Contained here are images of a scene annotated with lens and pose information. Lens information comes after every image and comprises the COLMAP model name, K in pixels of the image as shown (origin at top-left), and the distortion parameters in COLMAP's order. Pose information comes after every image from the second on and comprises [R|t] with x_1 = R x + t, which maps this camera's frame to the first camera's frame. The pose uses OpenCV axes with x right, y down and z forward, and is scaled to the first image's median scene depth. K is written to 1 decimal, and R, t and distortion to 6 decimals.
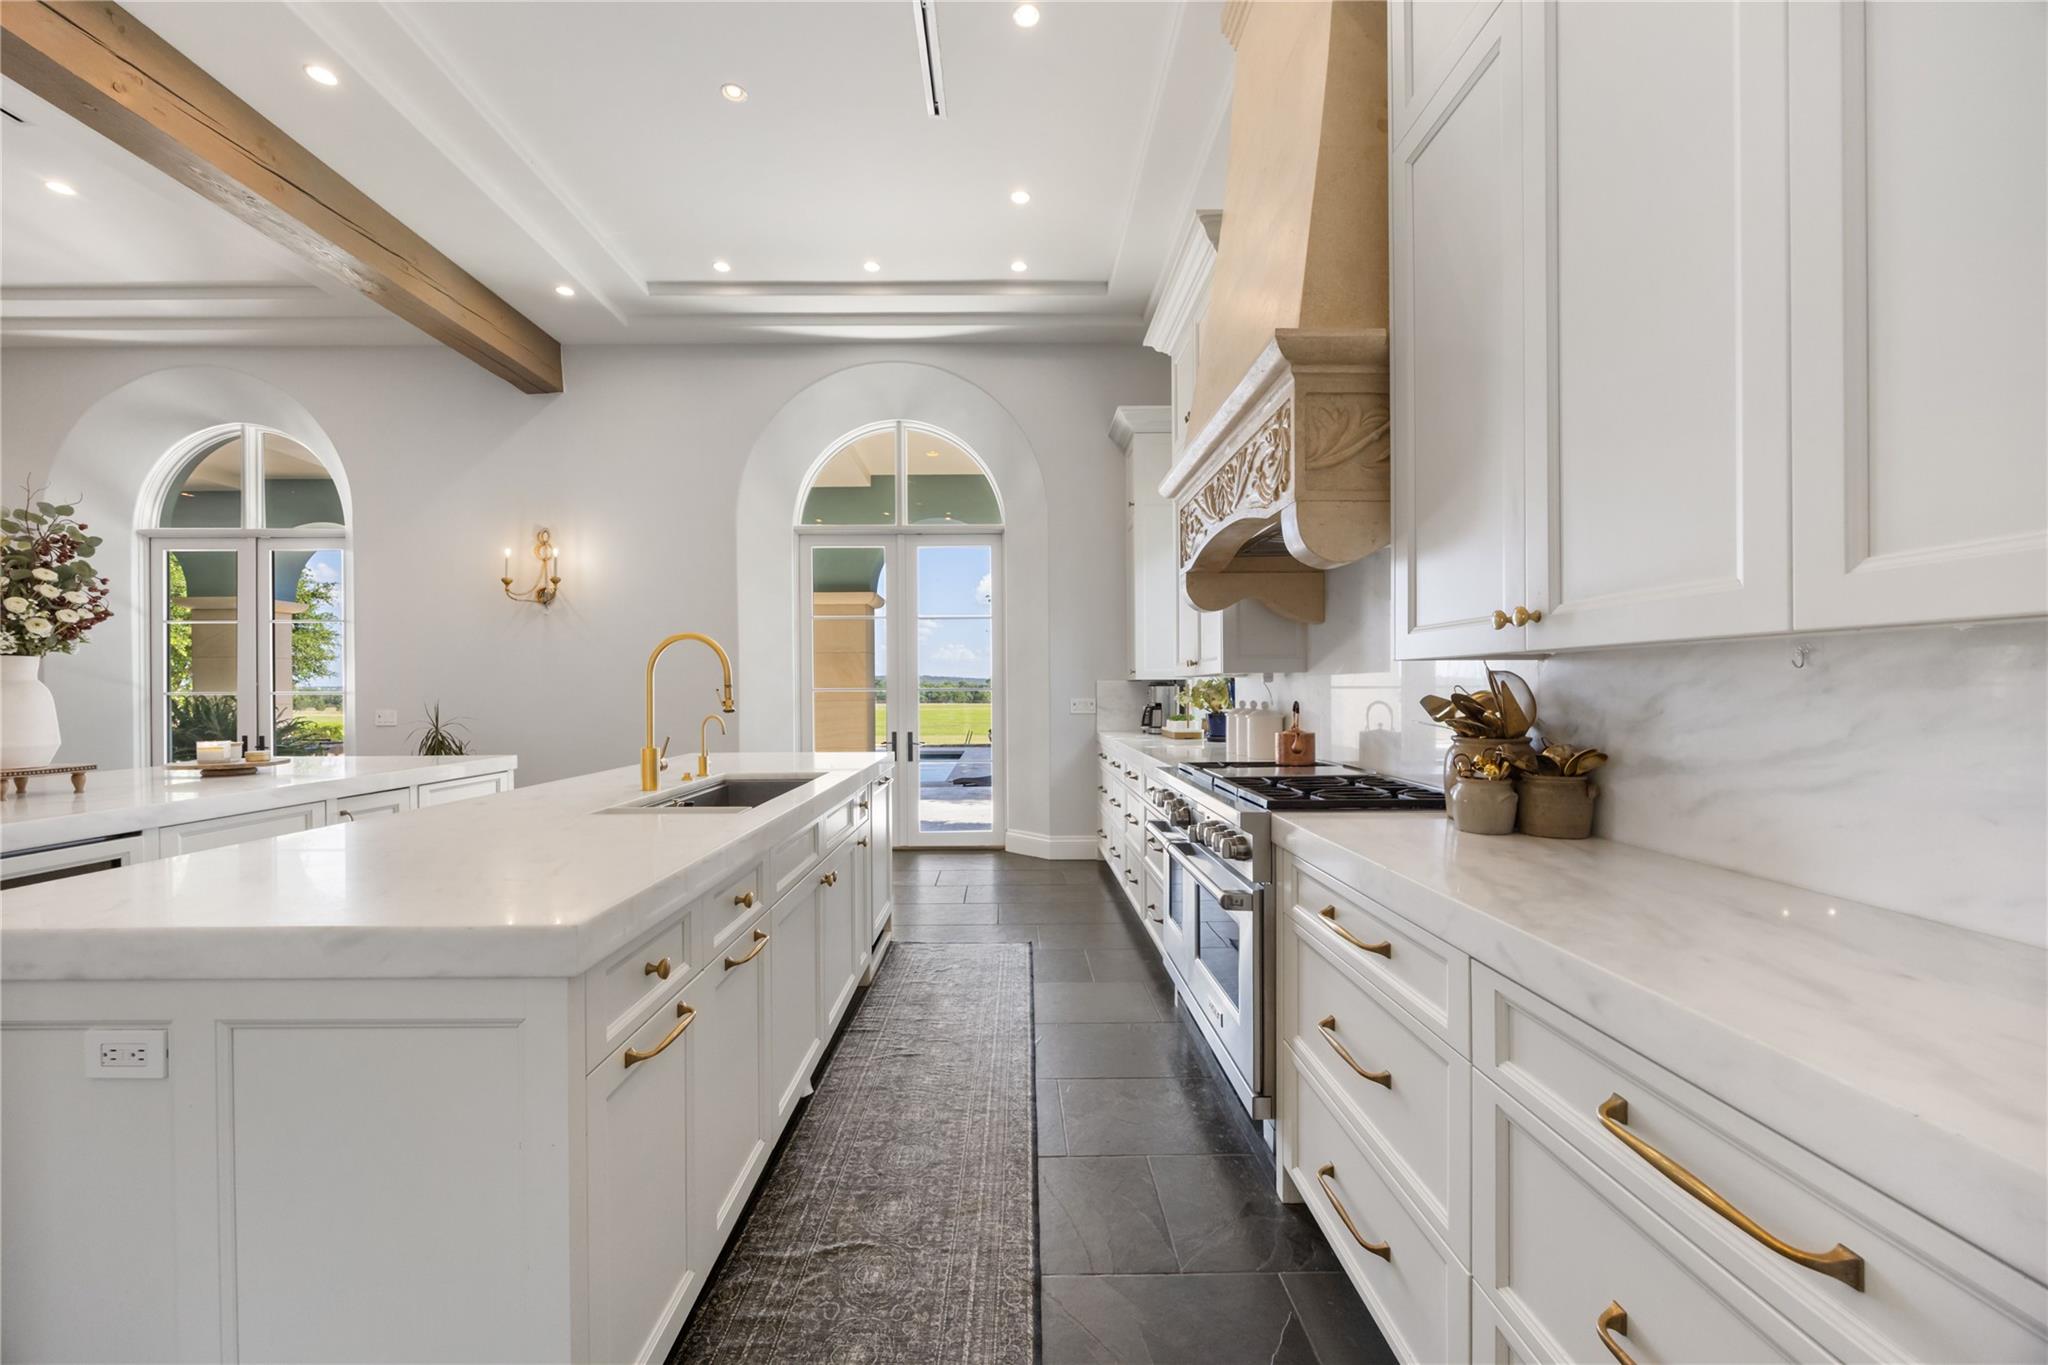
lens RADIAL K [[765.5, 0, 1021.9], [0, 765.5, 694.5], [0, 0, 1]] dist [-0.006496, -0.000640]
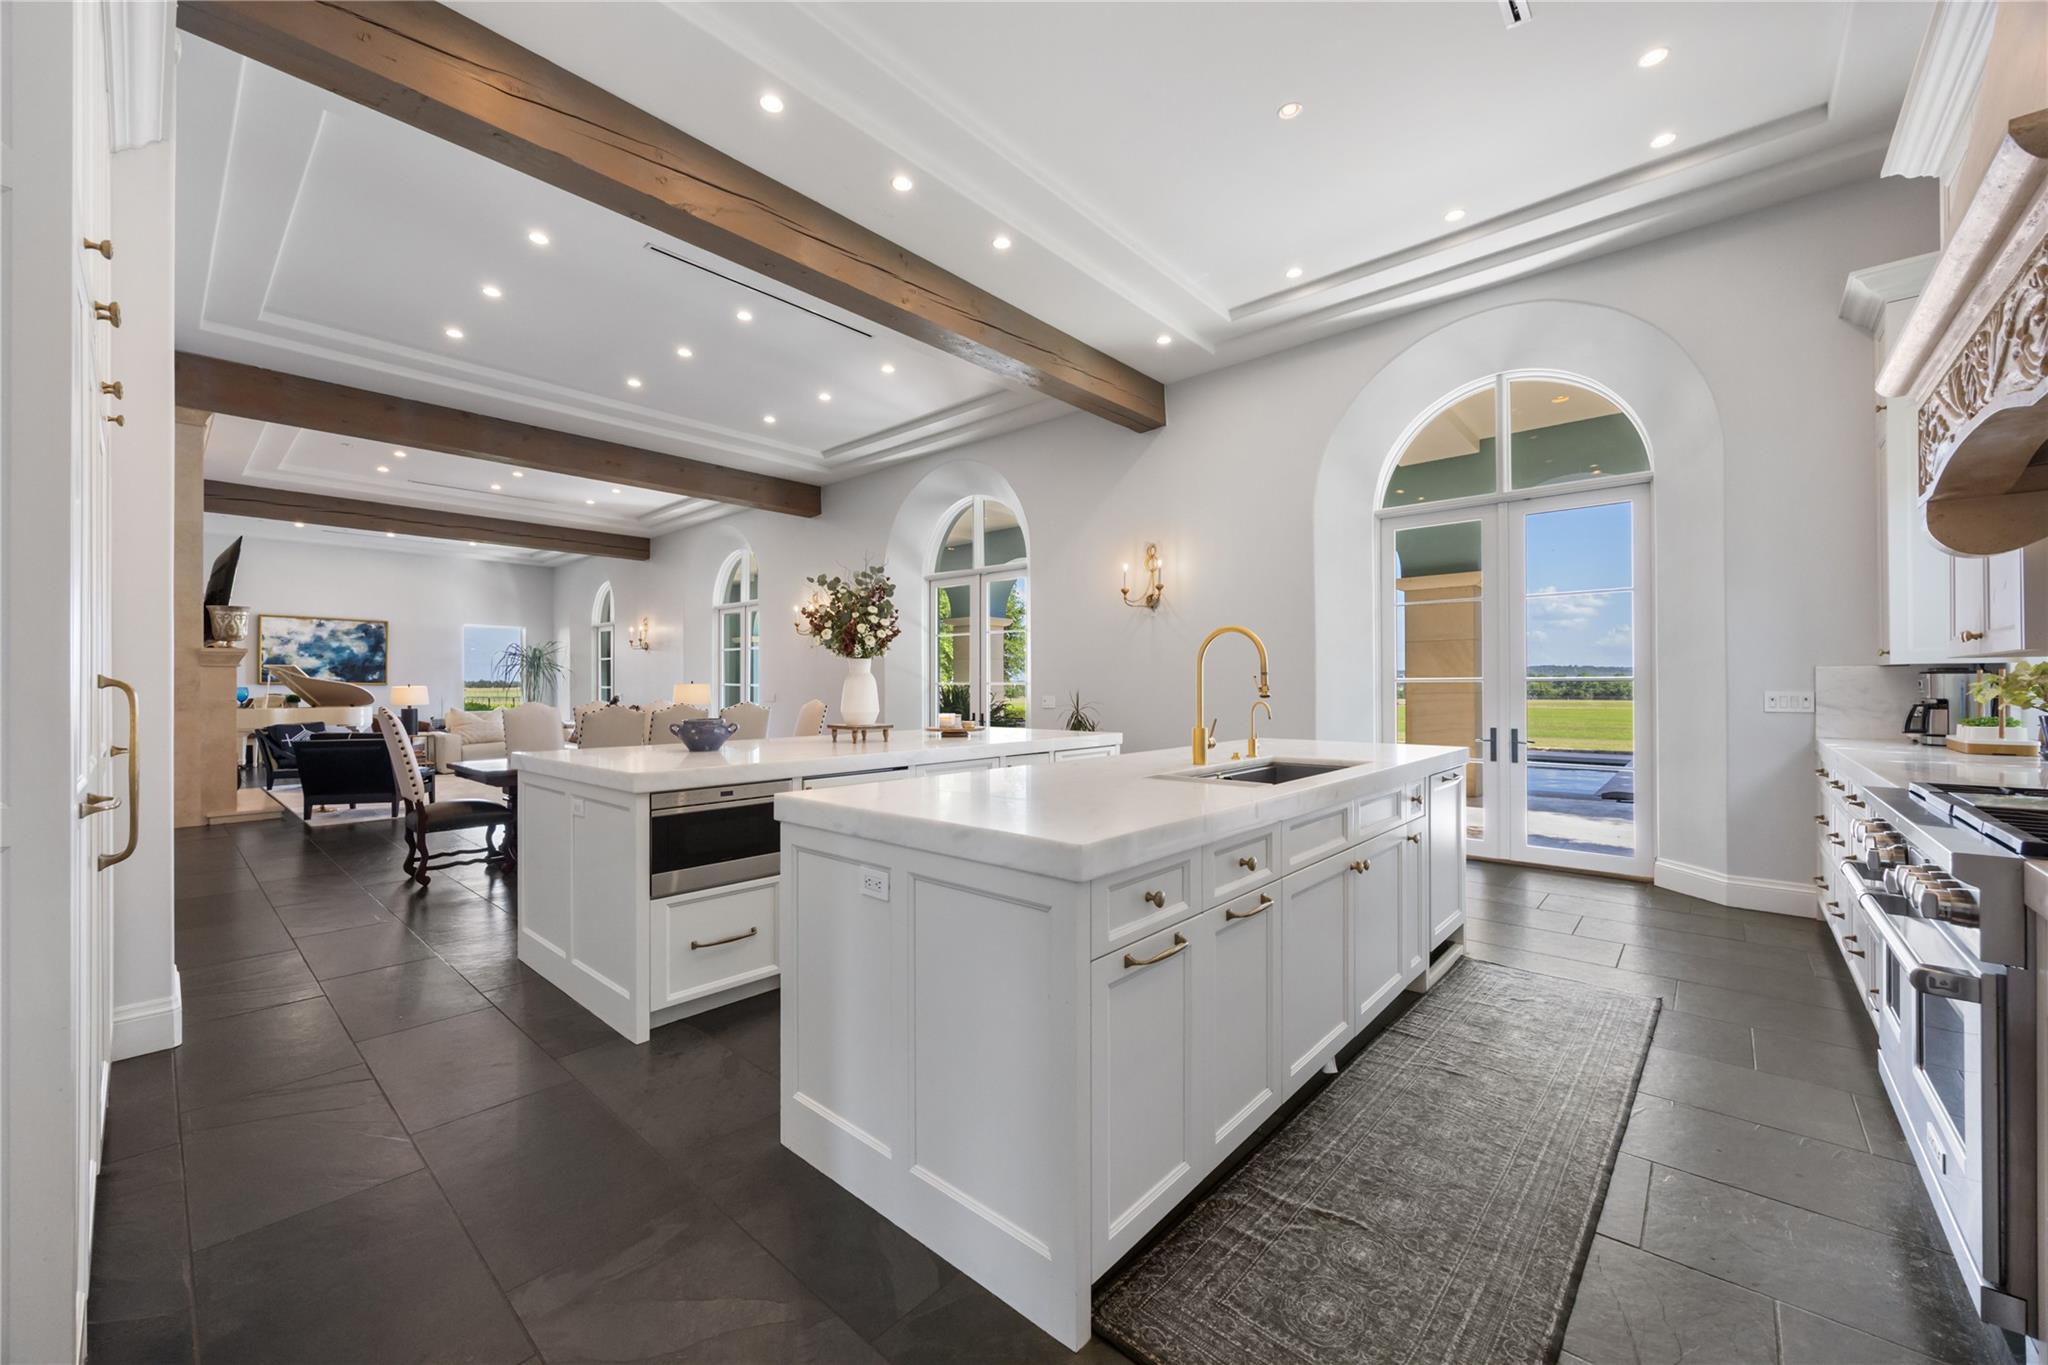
lens RADIAL K [[765.5, 0, 1037.4], [0, 765.5, 681.8], [0, 0, 1]] dist [-0.006496, -0.000640]
pose [[0.749901, -0.000558, -0.661549, 0.054325], [-0.003269, 0.999984, -0.004549, 0.004167], [0.661542, 0.005574, 0.749888, -0.015222]]
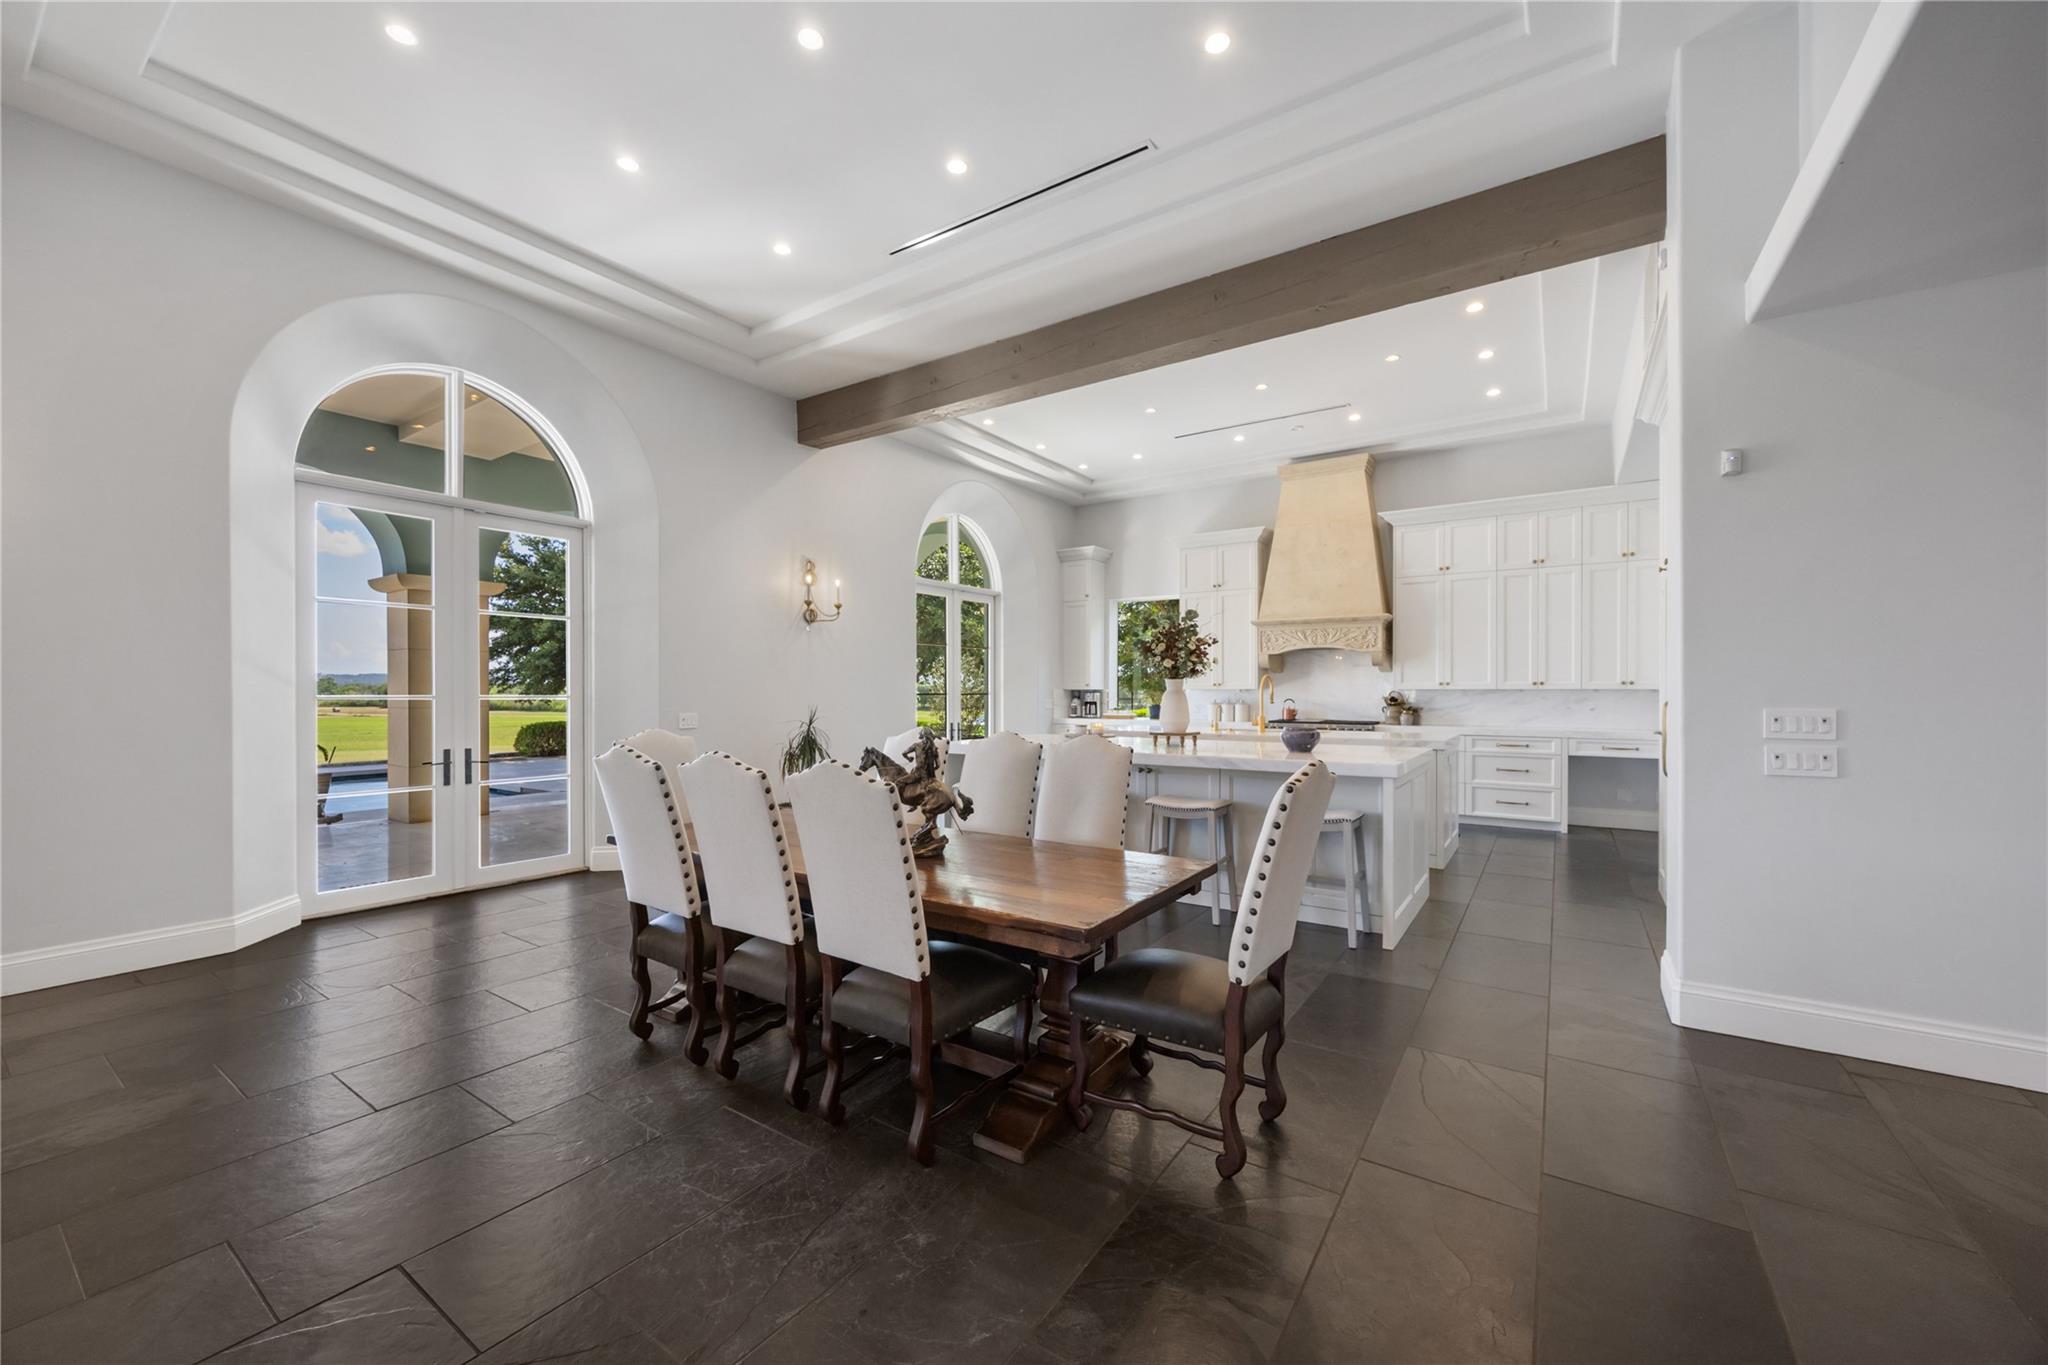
lens RADIAL K [[765.5, 0, 1073.3], [0, 765.5, 703.8], [0, 0, 1]] dist [-0.006496, -0.000640]
pose [[0.562622, -0.003278, 0.826708, -2.784895], [0.005209, 0.999986, 0.000420, 0.018015], [-0.826698, 0.004070, 0.562631, -0.023534]]
